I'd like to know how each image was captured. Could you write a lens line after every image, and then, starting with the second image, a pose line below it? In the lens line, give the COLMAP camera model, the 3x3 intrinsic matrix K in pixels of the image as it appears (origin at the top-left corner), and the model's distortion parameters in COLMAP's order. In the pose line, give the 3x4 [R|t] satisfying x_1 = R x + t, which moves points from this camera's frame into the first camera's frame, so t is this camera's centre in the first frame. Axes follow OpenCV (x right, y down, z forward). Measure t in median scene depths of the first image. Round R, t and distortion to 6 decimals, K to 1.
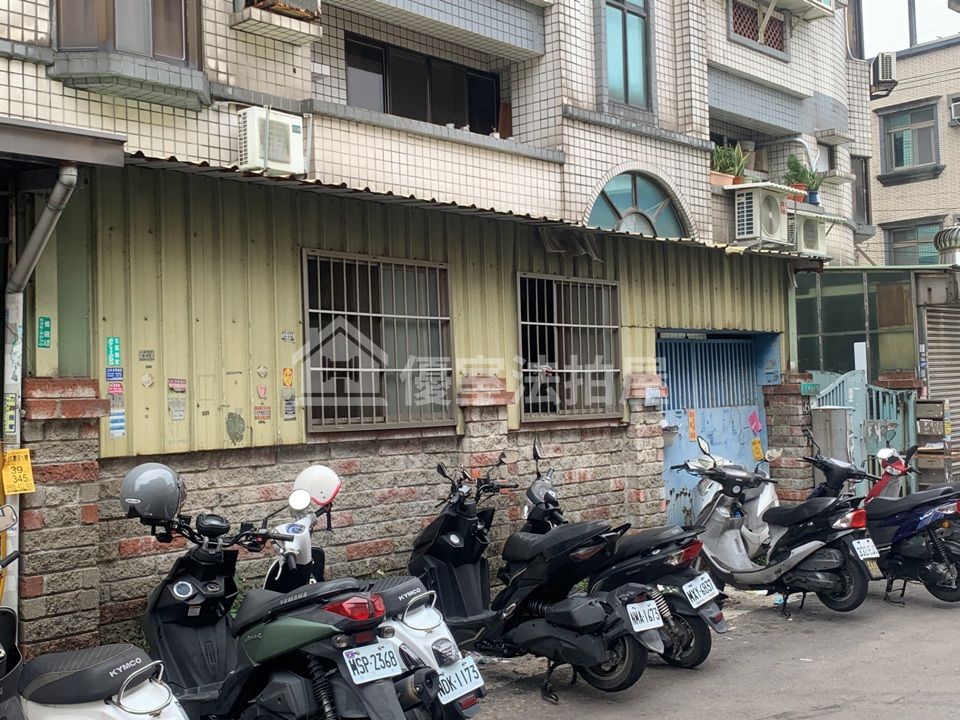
lens RADIAL K [[1151.2, 0, 472.1], [0, 1151.2, 354.0], [0, 0, 1]] dist [0.022860, 0.000000]
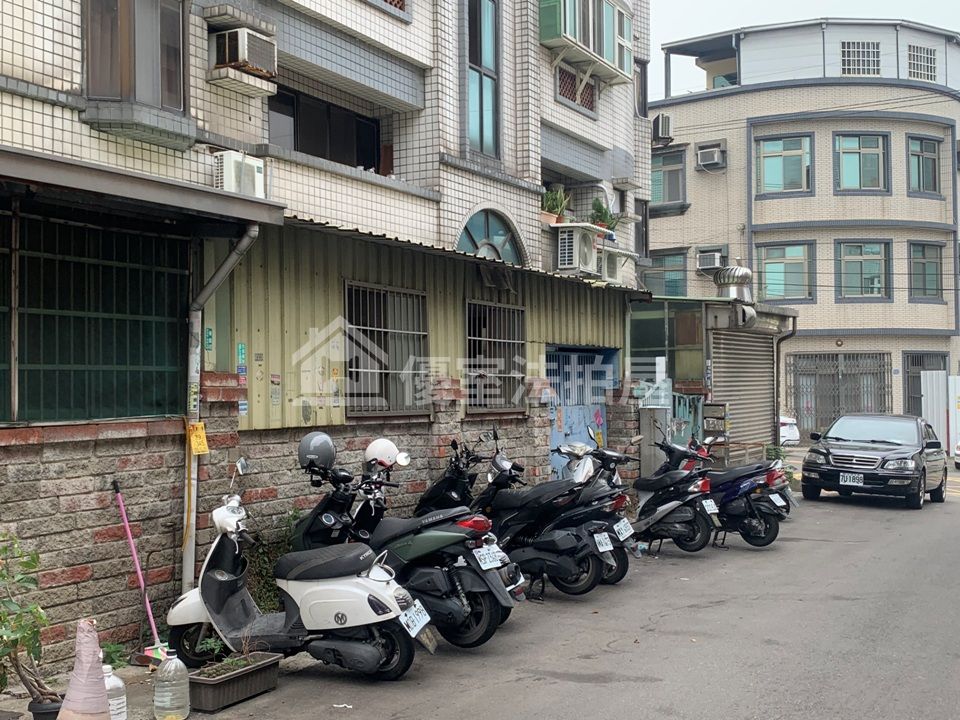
lens RADIAL K [[1151.2, 0, 469.0], [0, 1151.2, 373.1], [0, 0, 1]] dist [0.022860, 0.000000]
pose [[0.972891, 0.022356, 0.230183, -0.244155], [-0.025386, 0.999626, 0.010213, 0.000008], [-0.229868, -0.015779, 0.973094, -0.265451]]
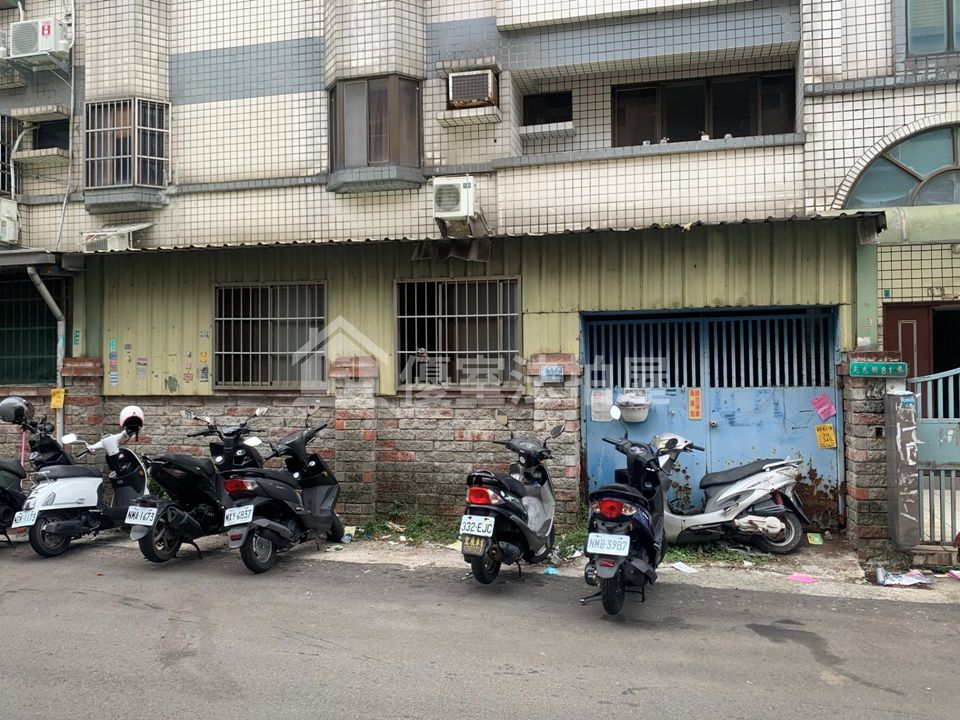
lens RADIAL K [[819.5, 0, 474.5], [0, 819.5, 360.4], [0, 0, 1]] dist [0.030562, -0.044127]
pose [[0.463685, 0.009259, -0.885952, 0.890966], [0.022353, 0.999505, 0.022144, 0.004581], [0.885718, -0.030072, 0.463248, 0.599347]]
